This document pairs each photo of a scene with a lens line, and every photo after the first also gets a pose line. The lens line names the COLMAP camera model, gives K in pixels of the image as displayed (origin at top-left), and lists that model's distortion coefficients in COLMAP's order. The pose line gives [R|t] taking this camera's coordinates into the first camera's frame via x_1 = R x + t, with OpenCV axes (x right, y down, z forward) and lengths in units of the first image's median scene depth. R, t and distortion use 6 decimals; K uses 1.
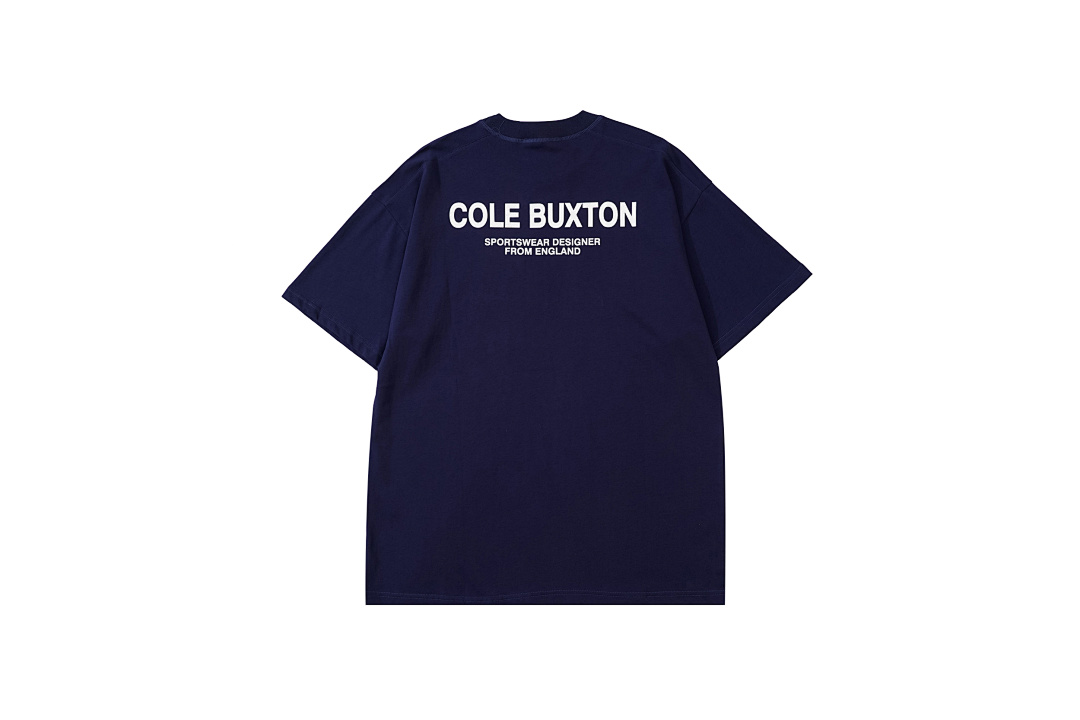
lens RADIAL K [[743.1, 0, 546.5], [0, 743.1, 362.4], [0, 0, 1]] dist [0.004369, -0.000045]
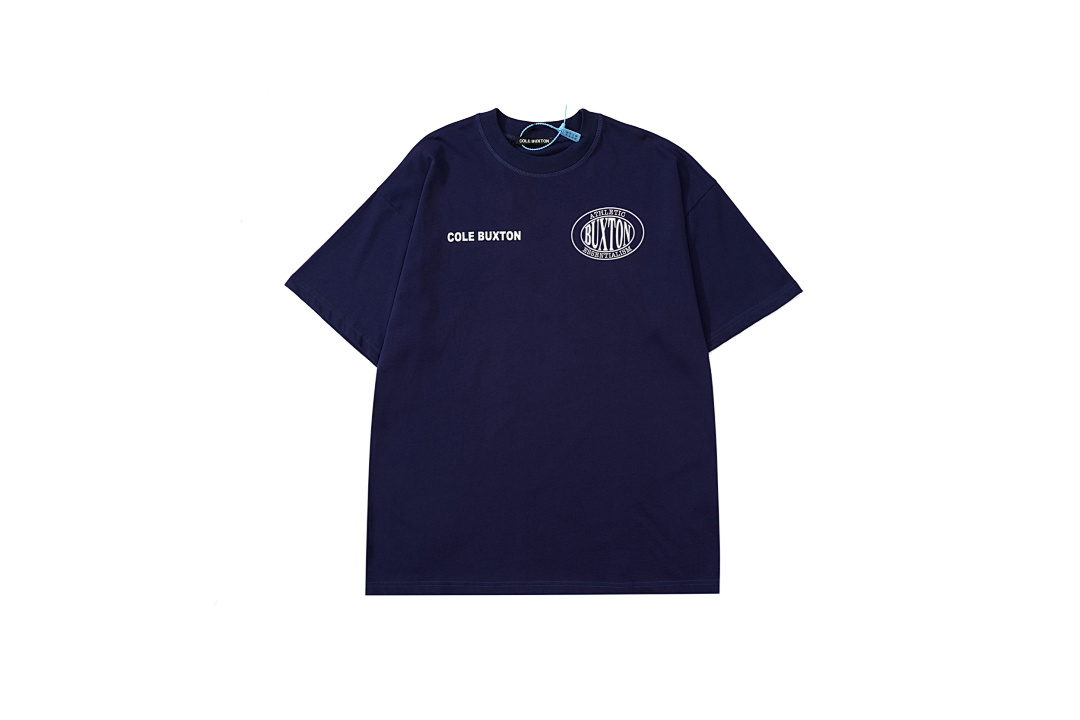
lens RADIAL K [[743.1, 0, 572.3], [0, 743.1, 356.8], [0, 0, 1]] dist [0.004369, -0.000045]
pose [[0.999441, 0.006040, 0.032872, 0.227356], [-0.006018, 0.999982, -0.000787, 0.233666], [-0.032876, 0.000588, 0.999459, -1.662815]]
